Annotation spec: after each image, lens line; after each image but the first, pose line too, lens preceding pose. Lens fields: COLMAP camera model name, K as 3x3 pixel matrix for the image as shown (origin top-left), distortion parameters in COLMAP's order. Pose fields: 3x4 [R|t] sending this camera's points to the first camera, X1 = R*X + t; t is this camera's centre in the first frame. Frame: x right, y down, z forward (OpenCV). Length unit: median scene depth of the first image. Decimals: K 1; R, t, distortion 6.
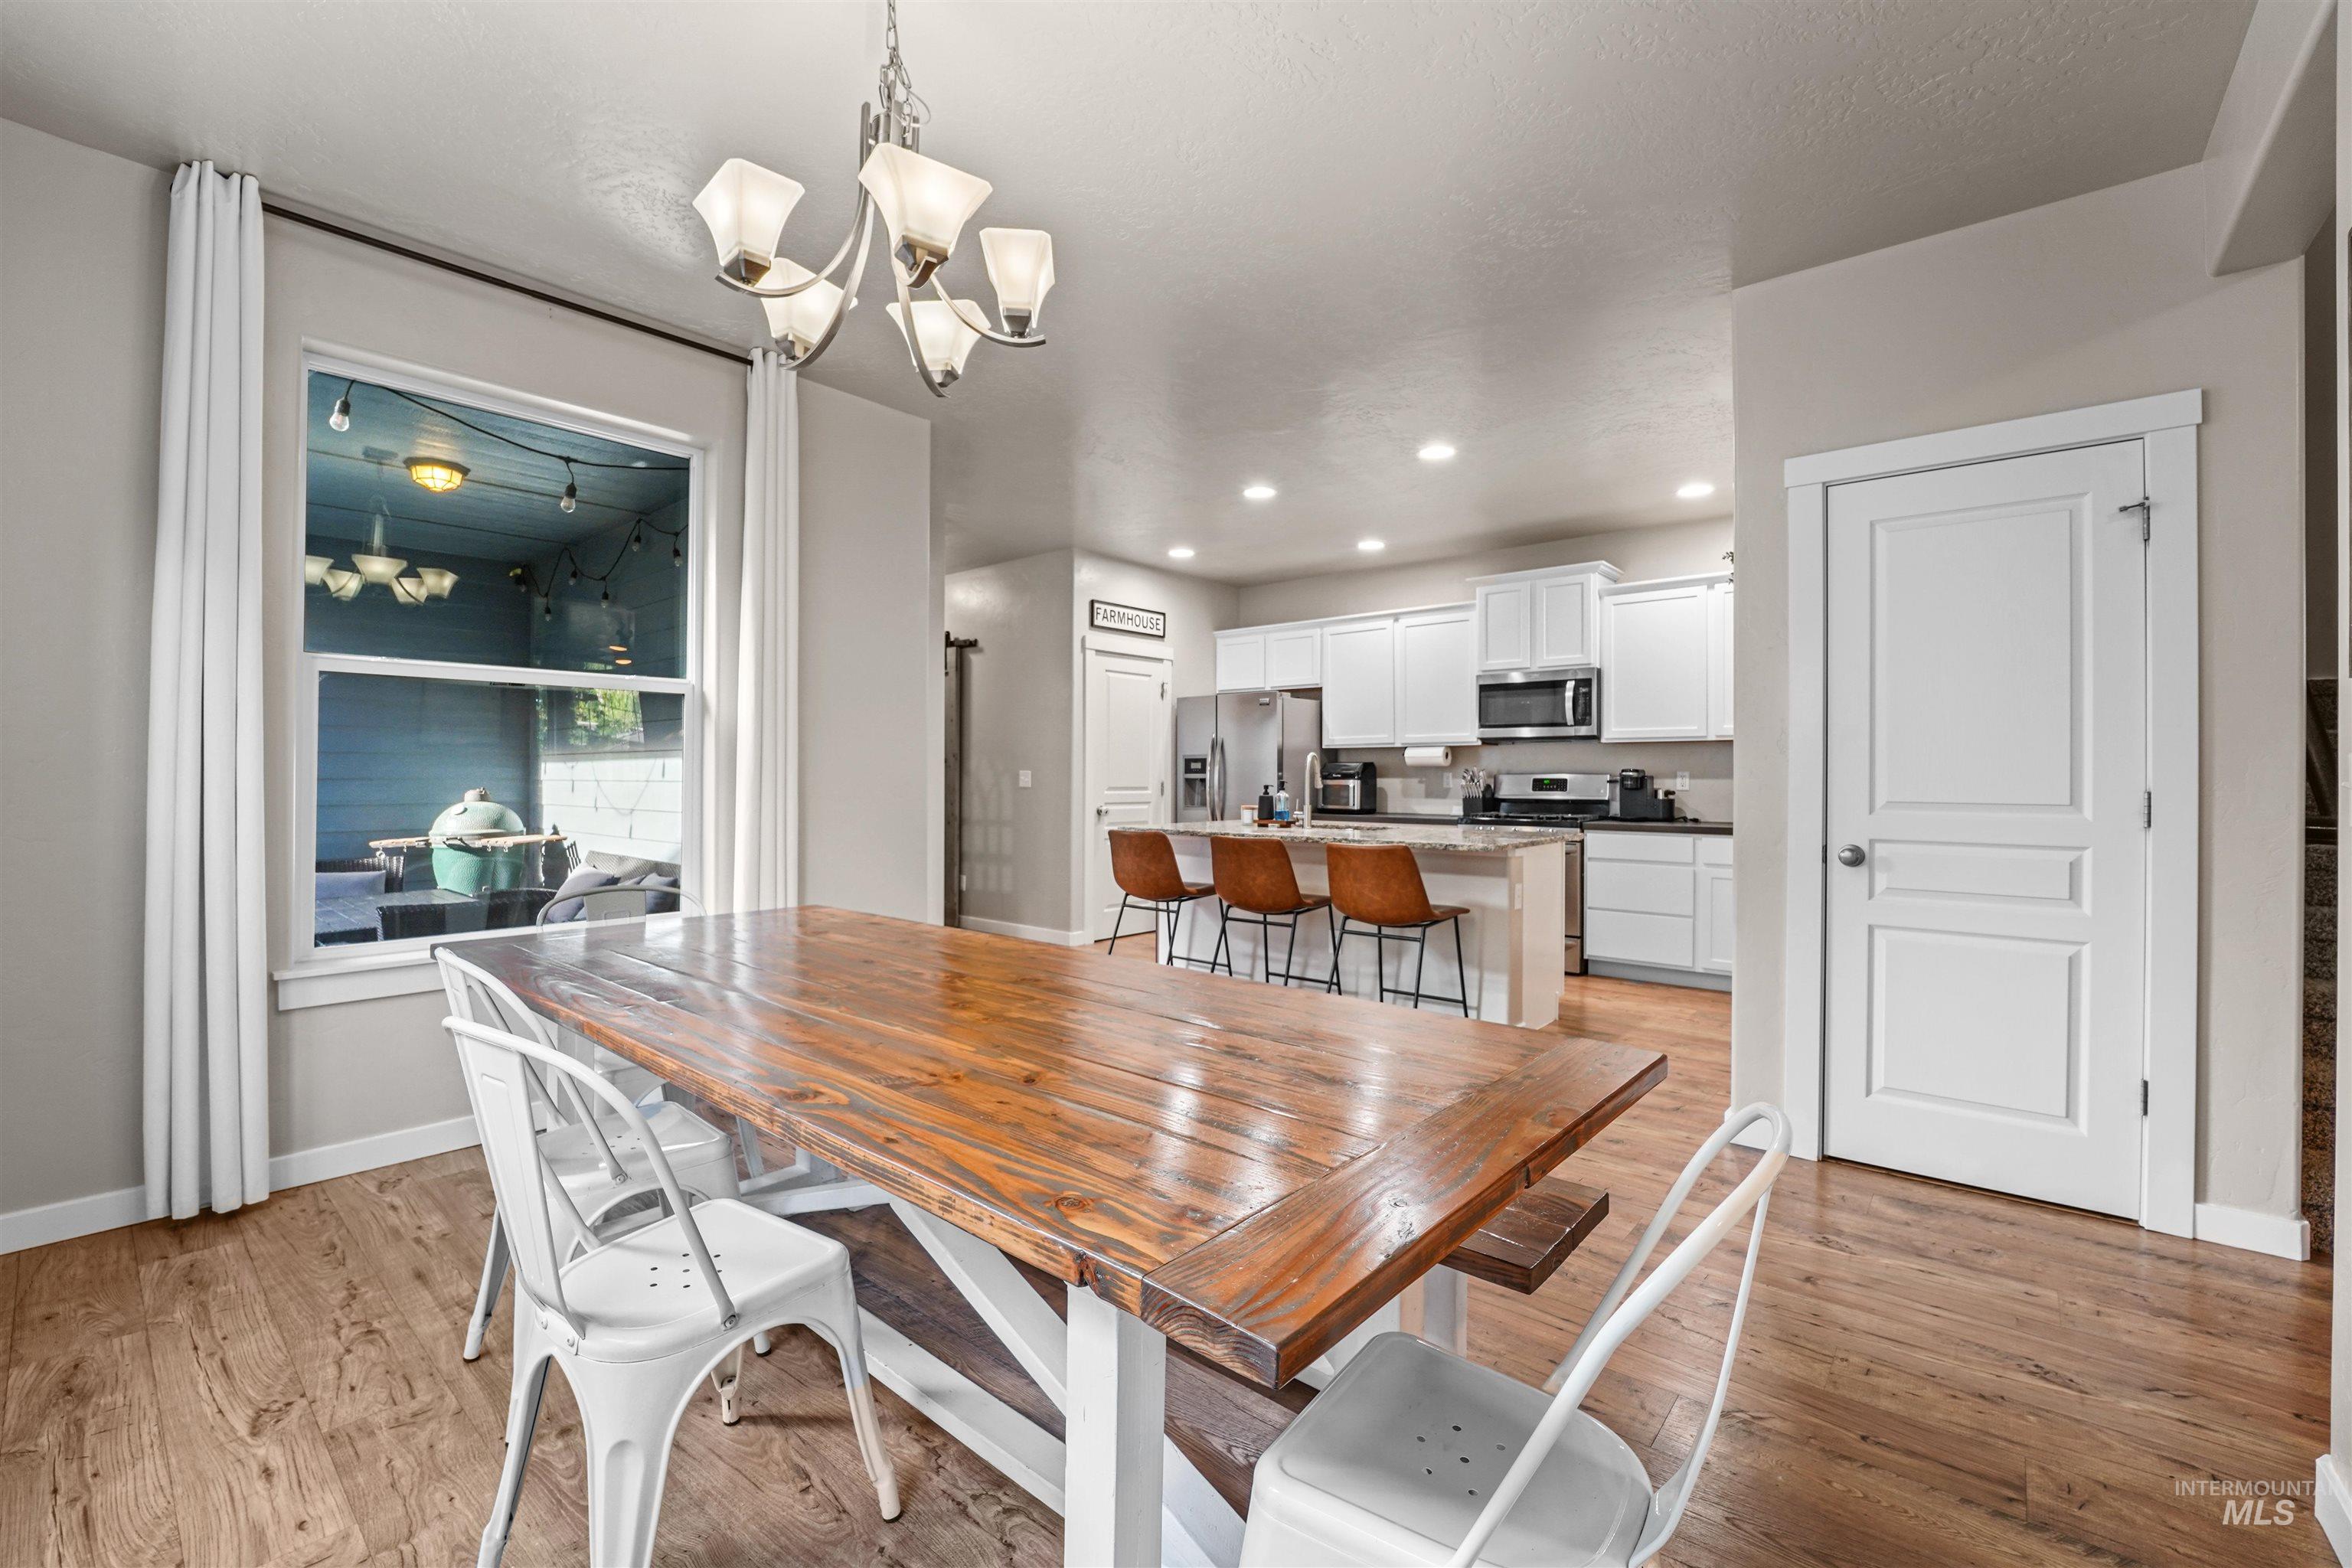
lens RADIAL K [[976.3, 0, 1165.0], [0, 976.3, 774.8], [0, 0, 1]] dist [-0.022507, 0.000394]
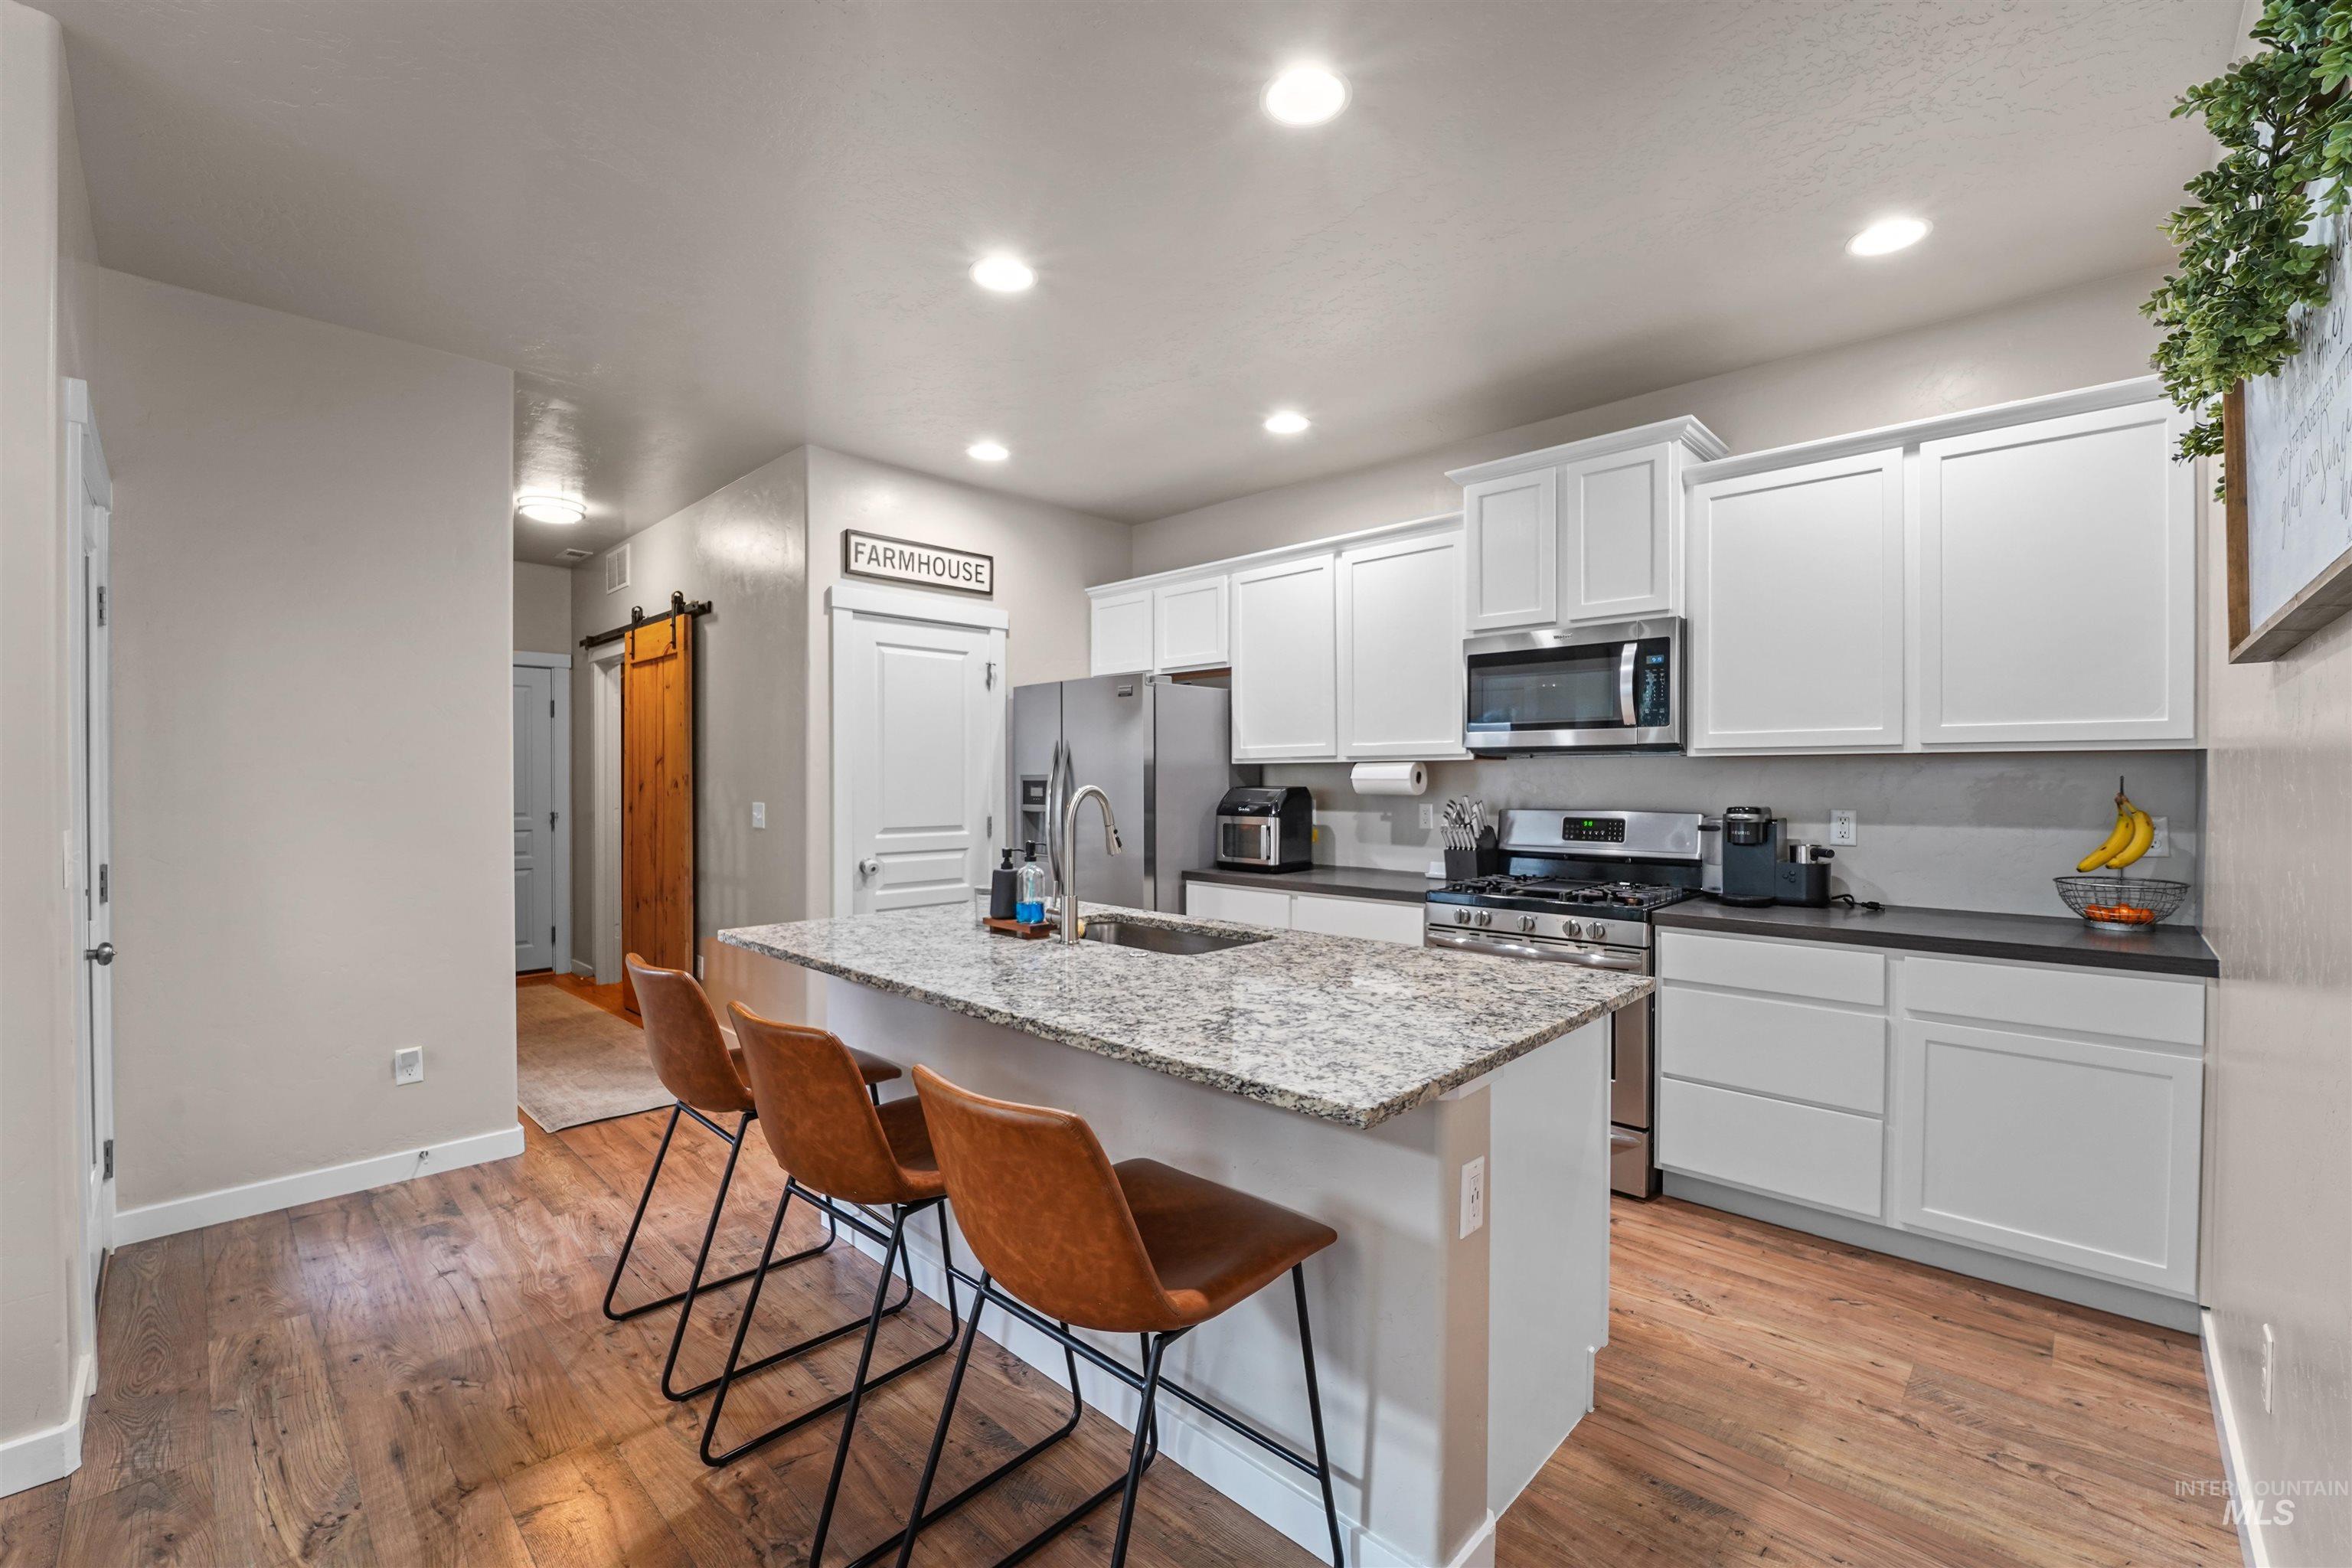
lens RADIAL K [[976.3, 0, 1174.7], [0, 976.3, 783.9], [0, 0, 1]] dist [-0.022507, 0.000394]
pose [[0.998712, -0.004289, -0.050555, 0.172487], [0.004696, 0.999958, 0.007928, -0.021440], [0.050519, -0.008156, 0.998690, 0.402813]]
